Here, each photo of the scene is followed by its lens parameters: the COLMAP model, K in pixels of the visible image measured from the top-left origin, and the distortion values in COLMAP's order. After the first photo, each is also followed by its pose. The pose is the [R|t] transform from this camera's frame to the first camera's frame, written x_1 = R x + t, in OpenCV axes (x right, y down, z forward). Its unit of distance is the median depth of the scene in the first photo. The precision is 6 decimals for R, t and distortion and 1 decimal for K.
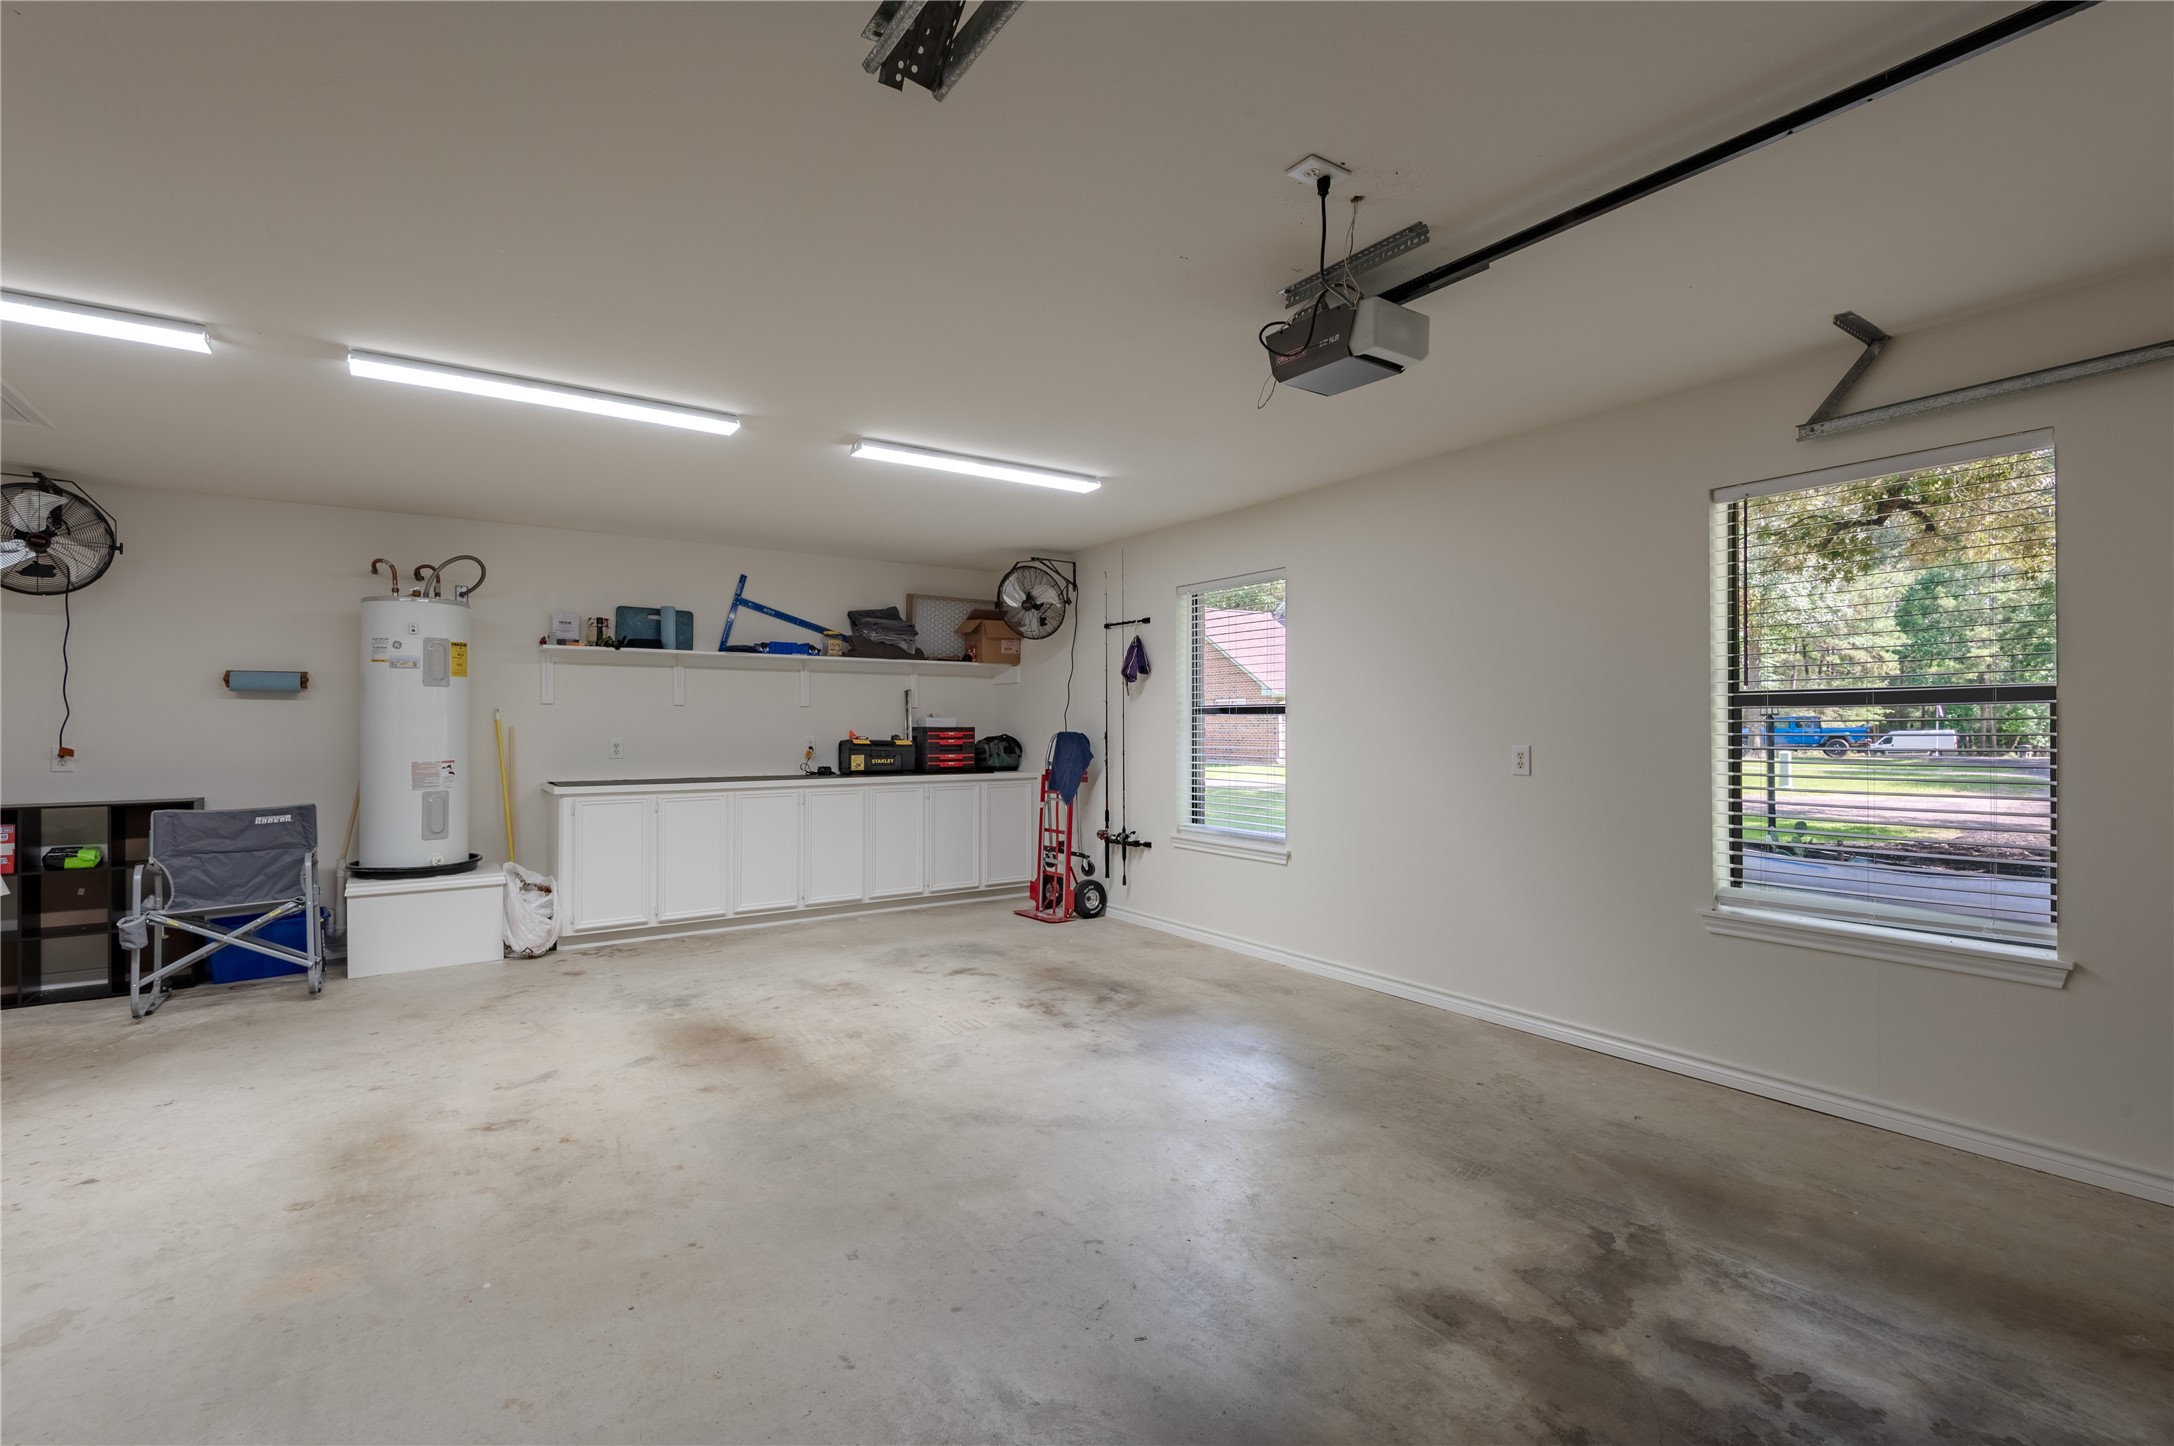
lens RADIAL K [[997.0, 0, 1089.6], [0, 997.0, 736.4], [0, 0, 1]] dist [0.027255, -0.016091]
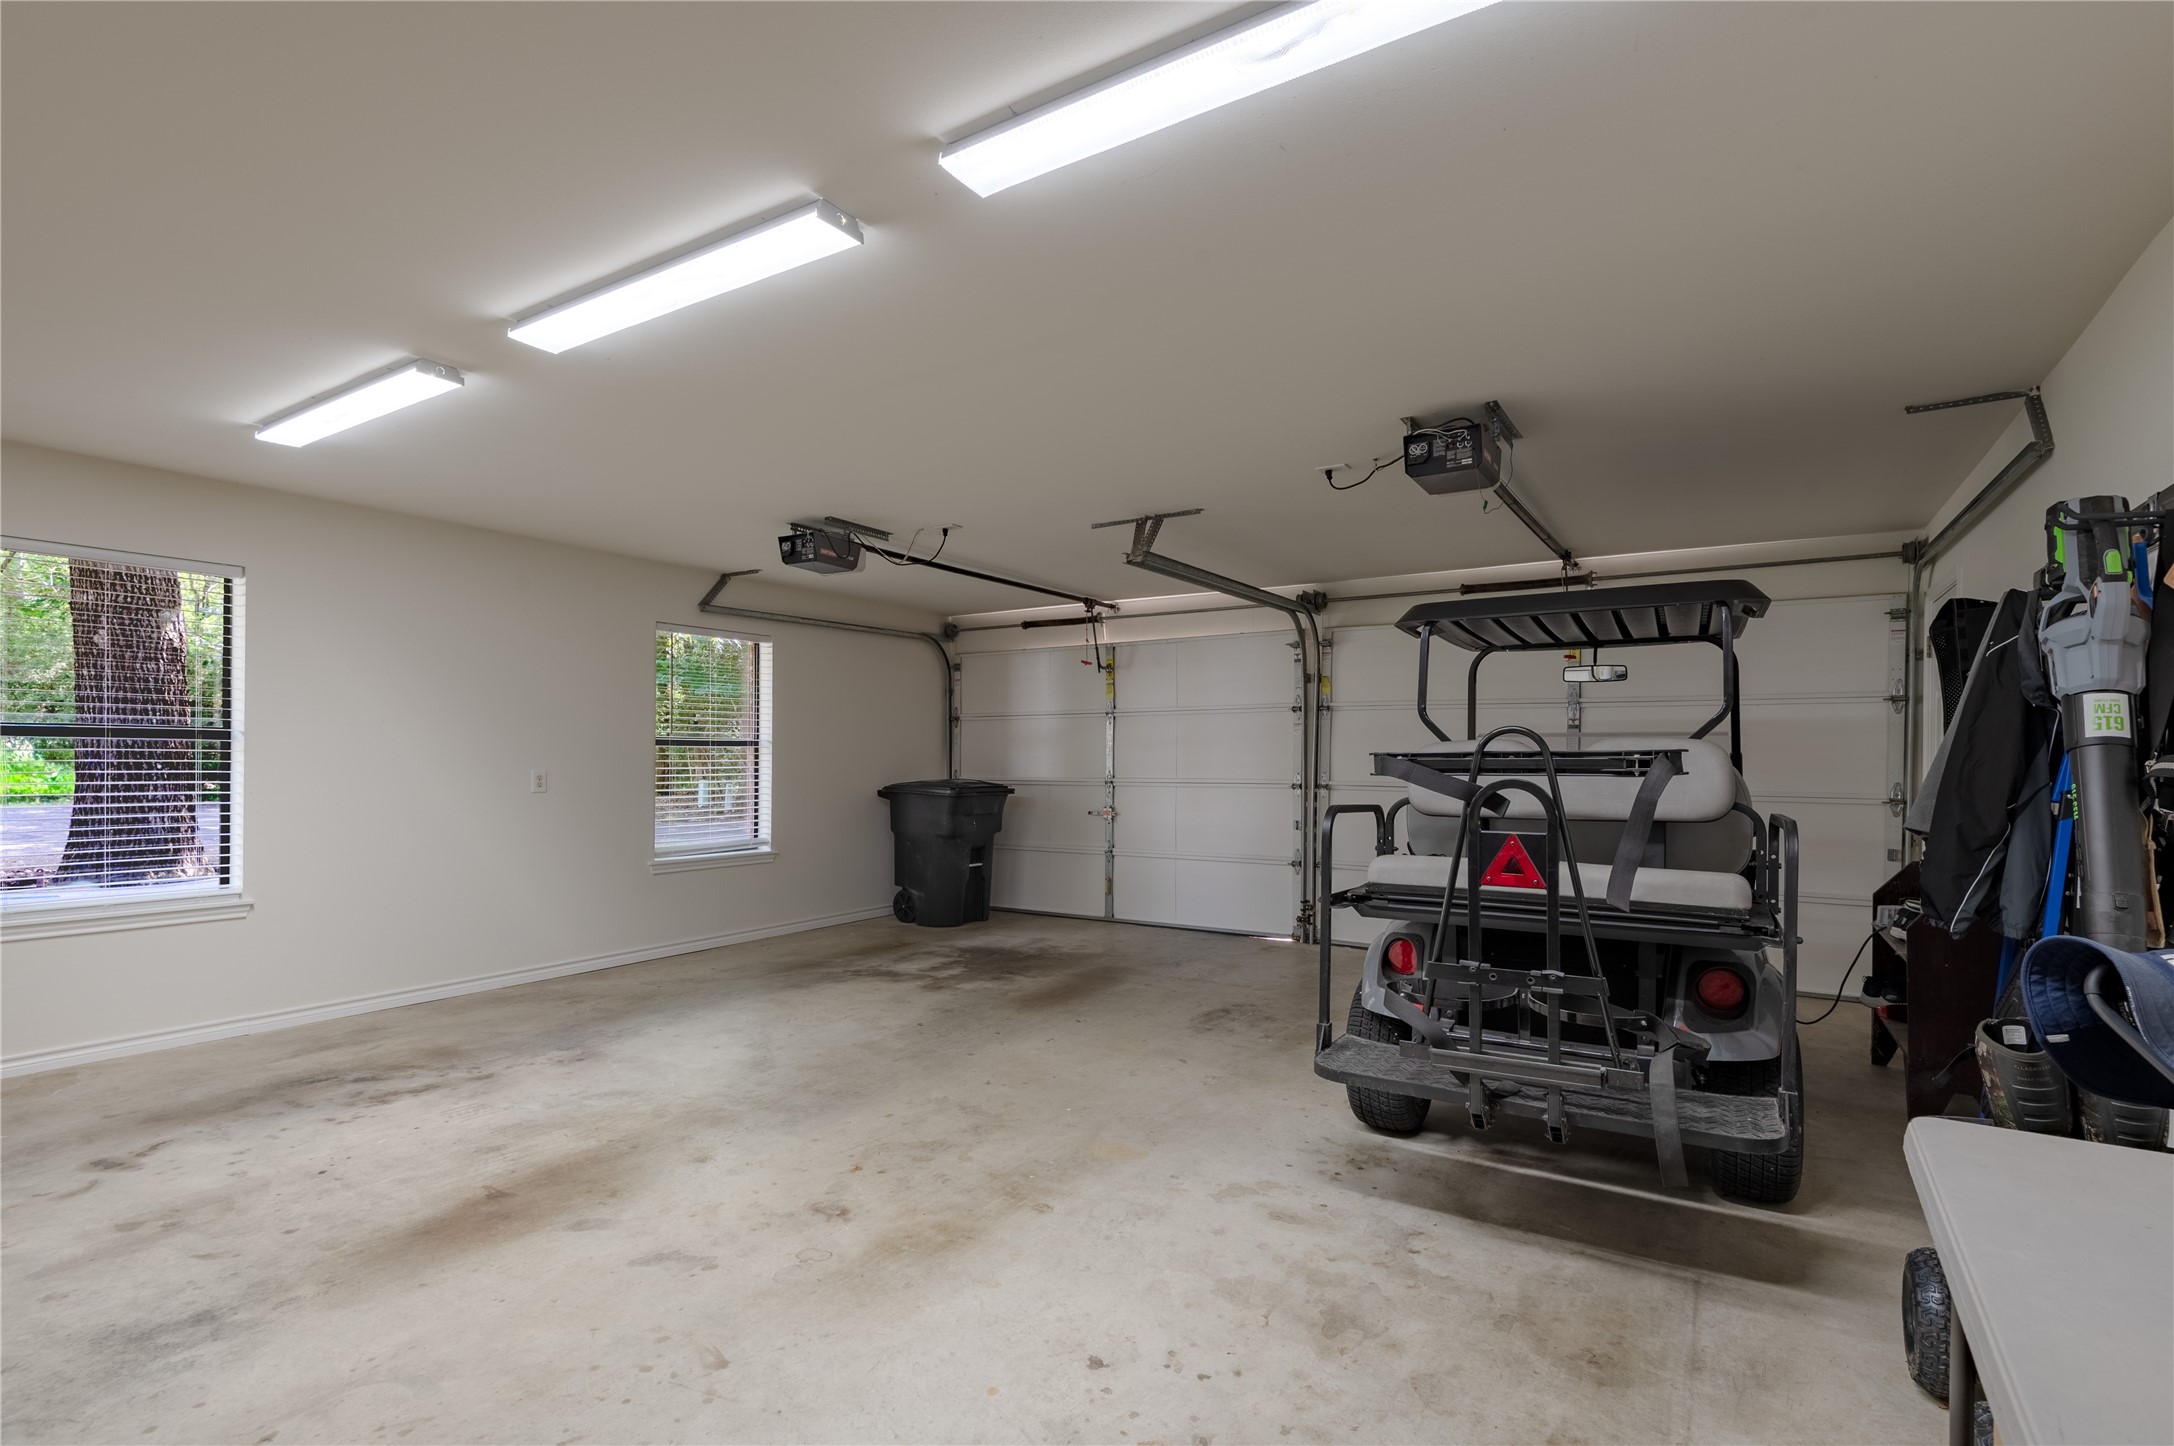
lens RADIAL K [[1039.0, 0, 1085.6], [0, 1039.0, 754.7], [0, 0, 1]] dist [0.000312, -0.000574]
pose [[-0.401712, 0.007744, 0.915733, -1.305666], [0.009338, 0.999947, -0.004360, 0.000634], [-0.915718, 0.006800, -0.401763, 1.012023]]
